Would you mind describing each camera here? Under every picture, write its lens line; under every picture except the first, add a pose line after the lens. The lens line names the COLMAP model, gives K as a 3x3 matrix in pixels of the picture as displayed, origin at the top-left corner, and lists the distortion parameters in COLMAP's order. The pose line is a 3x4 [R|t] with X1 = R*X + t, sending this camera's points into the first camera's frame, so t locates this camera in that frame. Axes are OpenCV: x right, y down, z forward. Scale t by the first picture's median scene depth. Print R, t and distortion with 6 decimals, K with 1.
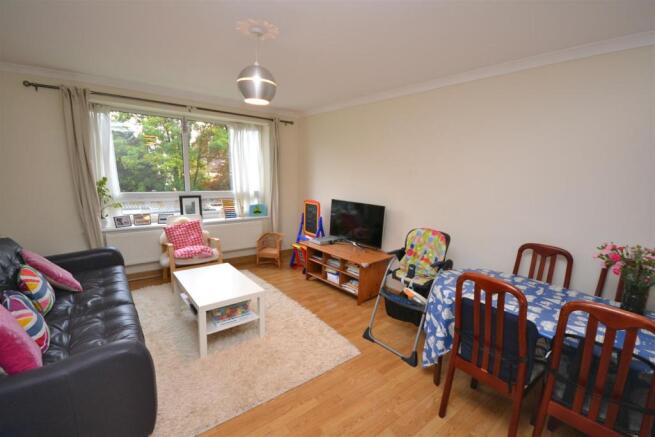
lens RADIAL K [[288.2, 0, 327.5], [0, 288.2, 218.5], [0, 0, 1]] dist [0.000089, 0.000010]
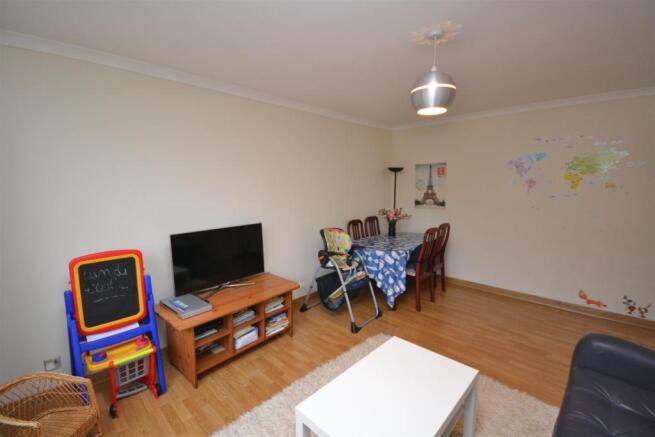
lens RADIAL K [[288.2, 0, 327.5], [0, 288.2, 218.5], [0, 0, 1]] dist [0.000089, 0.000010]
pose [[-0.116977, -0.160053, 0.980153, -0.654465], [0.168827, 0.969359, 0.178439, -0.170318], [-0.978680, 0.186350, -0.086371, 0.836825]]
